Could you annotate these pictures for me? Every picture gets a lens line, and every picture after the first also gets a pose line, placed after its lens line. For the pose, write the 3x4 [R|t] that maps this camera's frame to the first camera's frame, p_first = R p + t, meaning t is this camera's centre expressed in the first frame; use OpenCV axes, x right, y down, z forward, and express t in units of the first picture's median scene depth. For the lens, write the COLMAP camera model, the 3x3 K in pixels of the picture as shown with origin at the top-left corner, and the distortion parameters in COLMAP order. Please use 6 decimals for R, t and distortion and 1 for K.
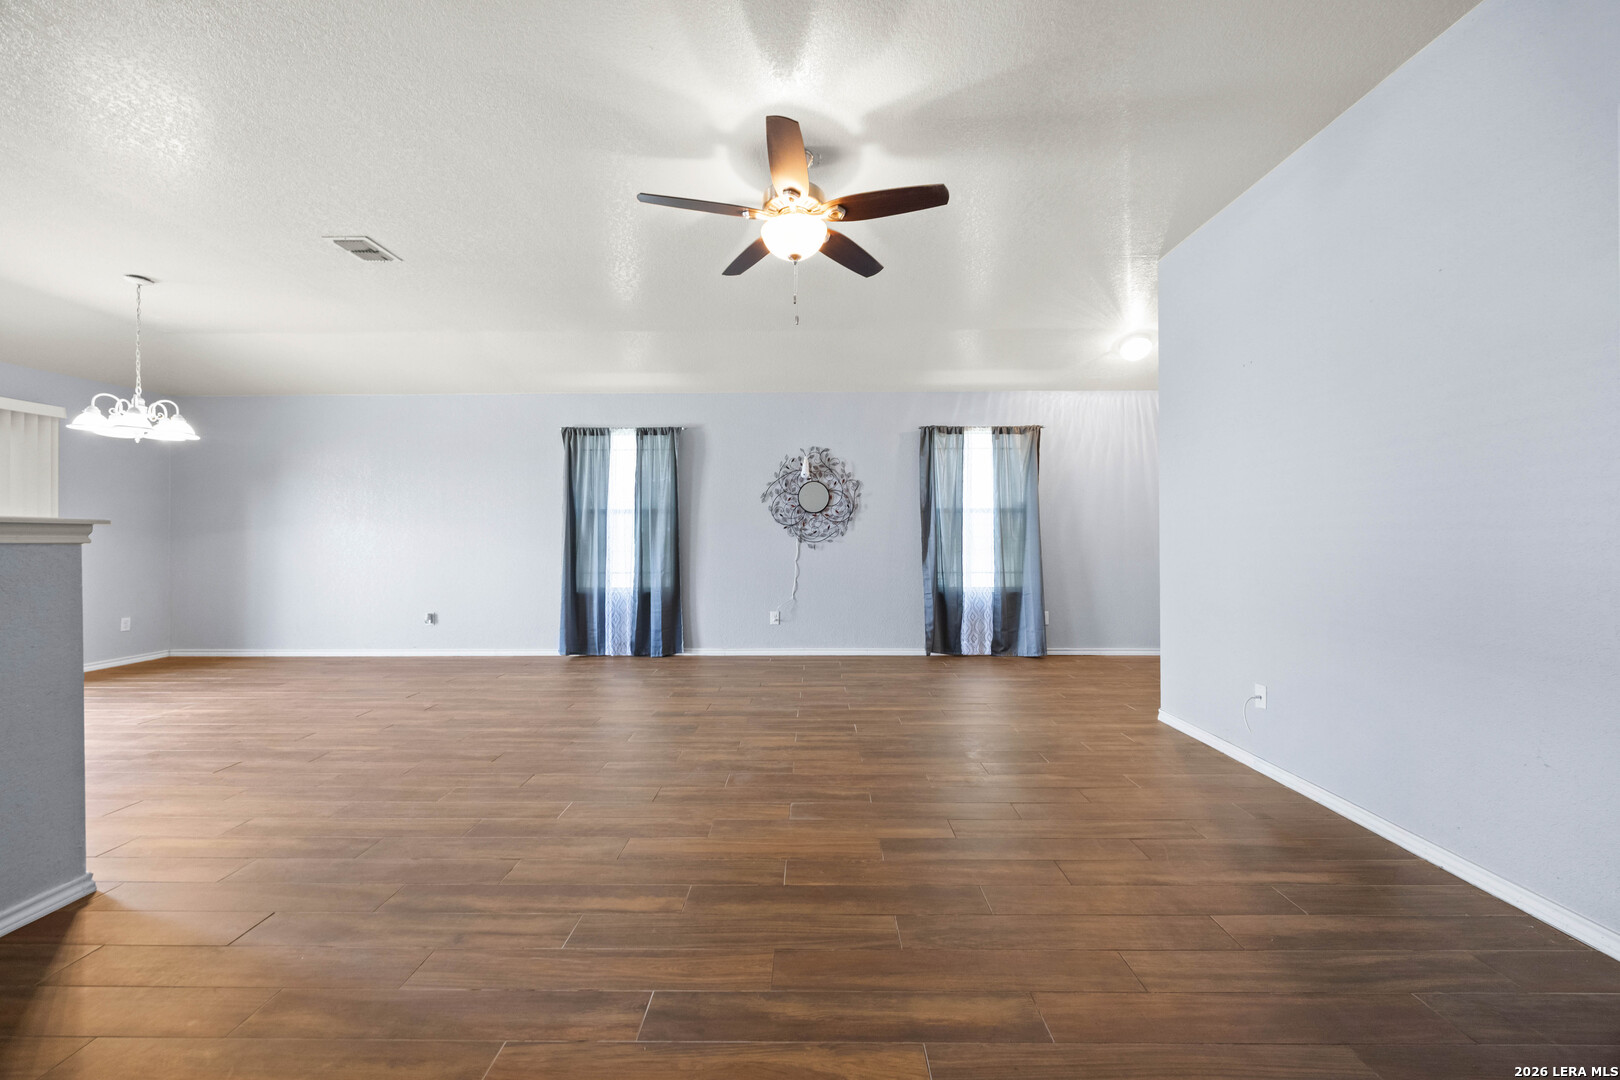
lens RADIAL K [[621.8, 0, 807.6], [0, 621.8, 534.8], [0, 0, 1]] dist [-0.001386, -0.000039]
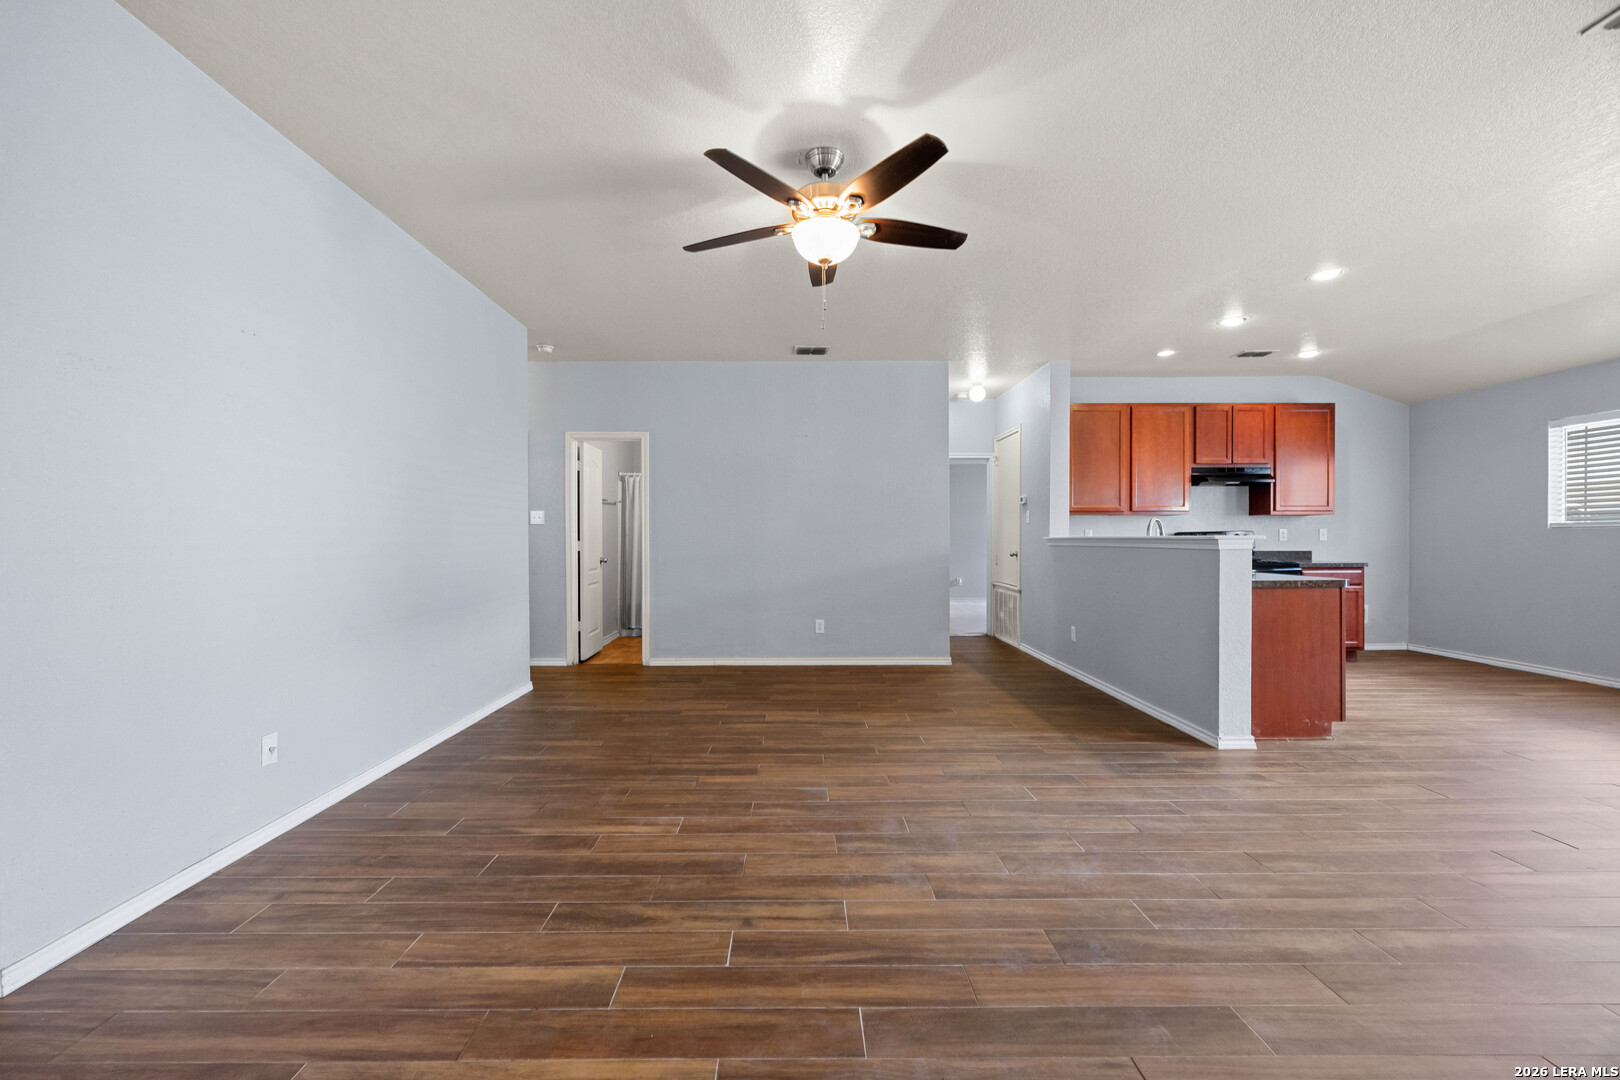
lens RADIAL K [[630.8, 0, 794.8], [0, 630.8, 539.6], [0, 0, 1]] dist [-0.001941, -0.000165]
pose [[-0.999901, 0.007212, -0.012089, 0.019129], [0.007278, 0.999959, -0.005432, -0.004380], [0.012050, -0.005520, -0.999912, 0.950667]]
